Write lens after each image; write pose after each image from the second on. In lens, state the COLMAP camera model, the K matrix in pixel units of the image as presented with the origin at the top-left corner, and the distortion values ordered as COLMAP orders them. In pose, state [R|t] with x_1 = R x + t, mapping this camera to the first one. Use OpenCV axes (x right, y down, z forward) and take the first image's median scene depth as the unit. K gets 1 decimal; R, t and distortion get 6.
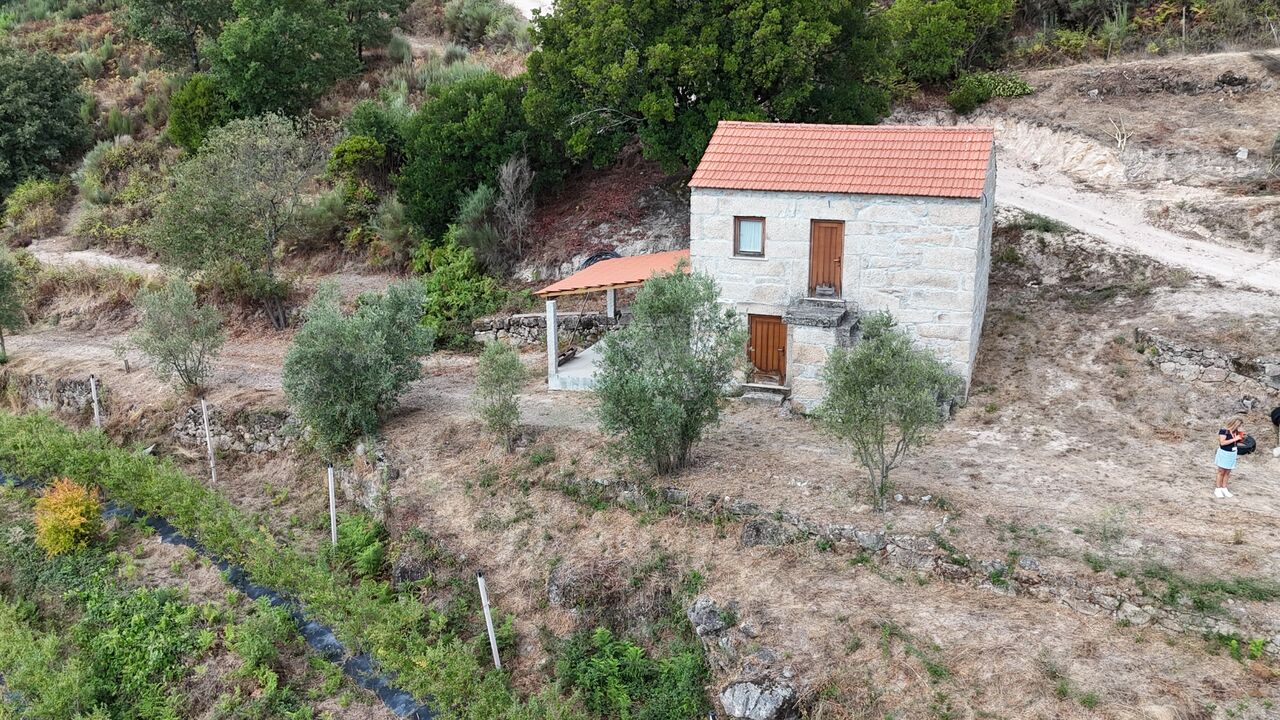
lens RADIAL K [[1152.5, 0, 640.0], [0, 1152.5, 360.0], [0, 0, 1]] dist [0.089240, -0.121353]
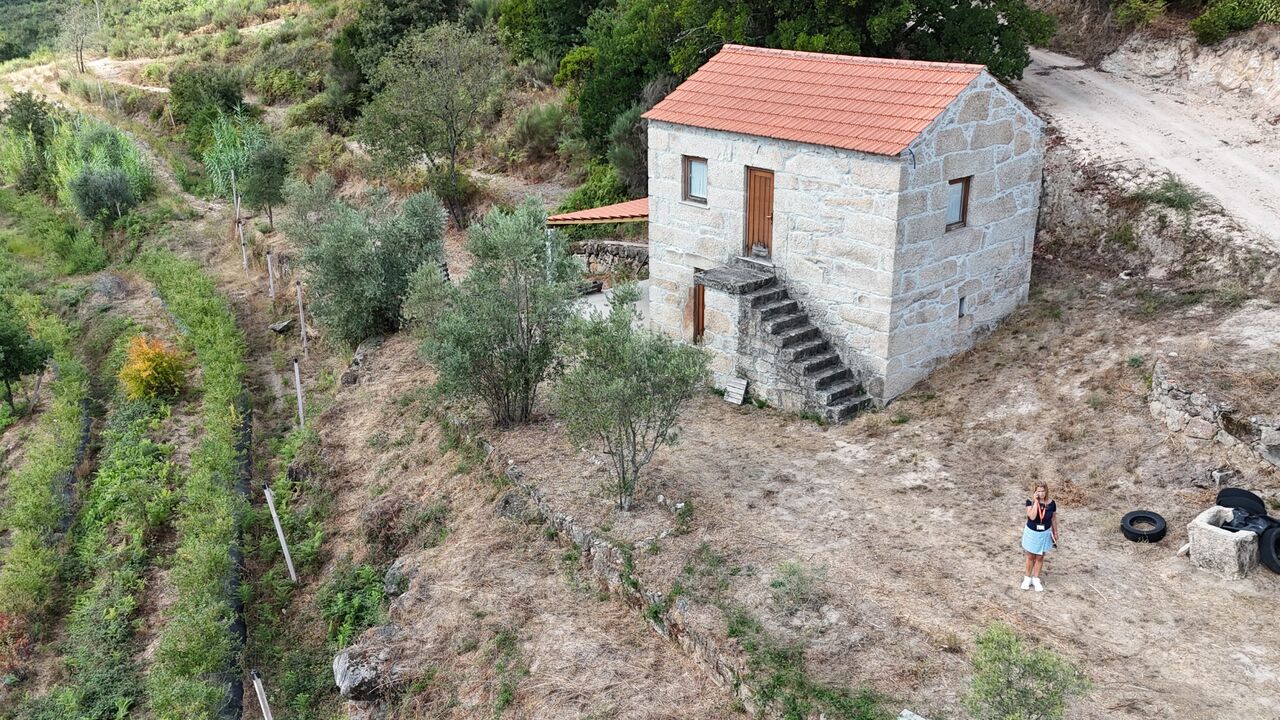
lens RADIAL K [[1152.5, 0, 640.0], [0, 1152.5, 360.0], [0, 0, 1]] dist [0.089240, -0.121353]
pose [[0.880694, 0.157086, -0.446879, 0.481264], [-0.123304, 0.986913, 0.103915, -0.058697], [0.457355, -0.036416, 0.888538, 0.196090]]
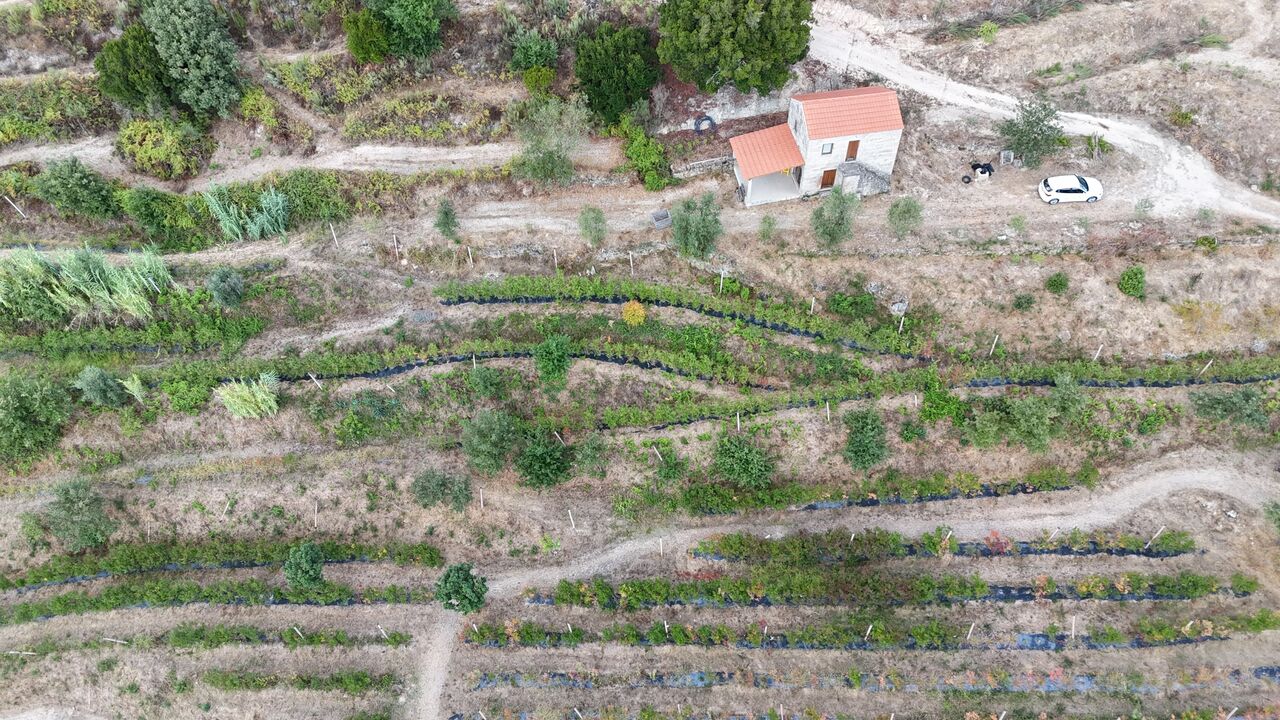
lens RADIAL K [[927.3, 0, 648.8], [0, 927.3, 339.0], [0, 0, 1]] dist [0.079977, -0.057822]
pose [[0.864714, -0.389462, 0.317159, -1.257002], [0.144571, 0.797731, 0.585427, -1.196691], [-0.481009, -0.460375, 0.746114, -0.786851]]
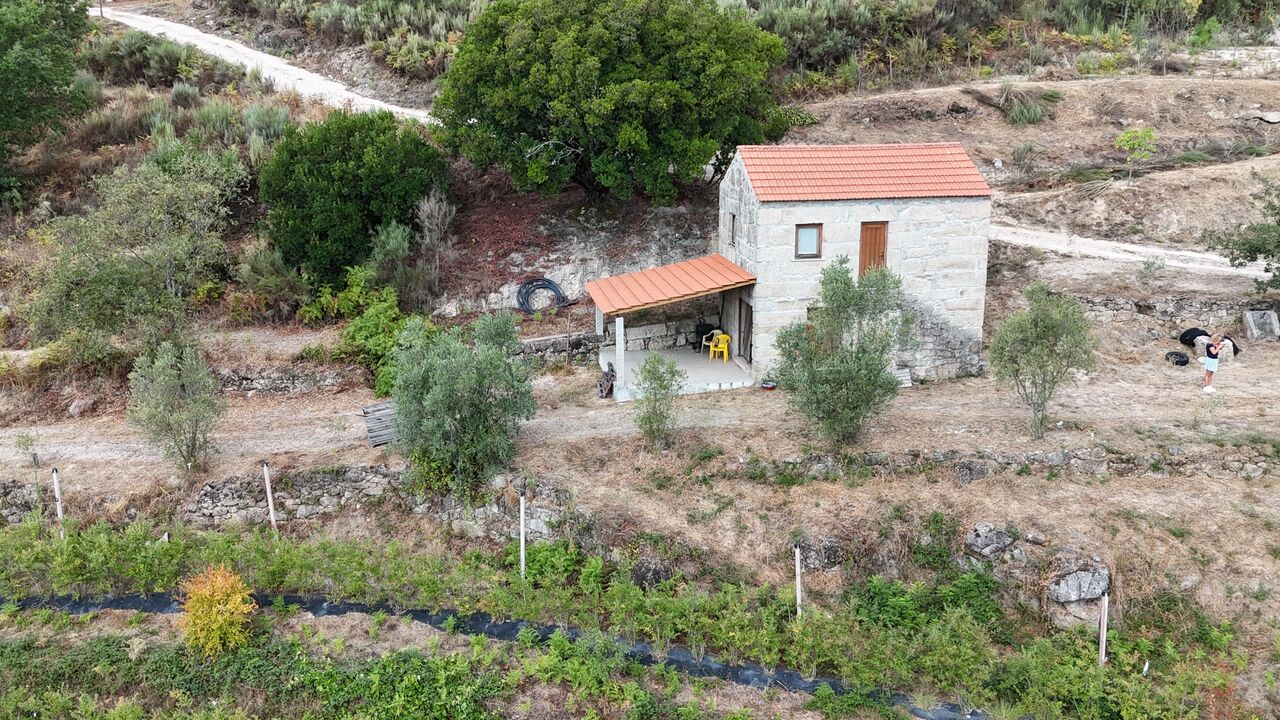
lens RADIAL K [[1152.5, 0, 640.0], [0, 1152.5, 360.0], [0, 0, 1]] dist [0.089240, -0.121353]
pose [[0.871930, -0.116522, 0.475564, -0.632309], [0.133885, 0.990993, -0.002662, -0.008085], [-0.470971, 0.065992, 0.879677, 0.064392]]
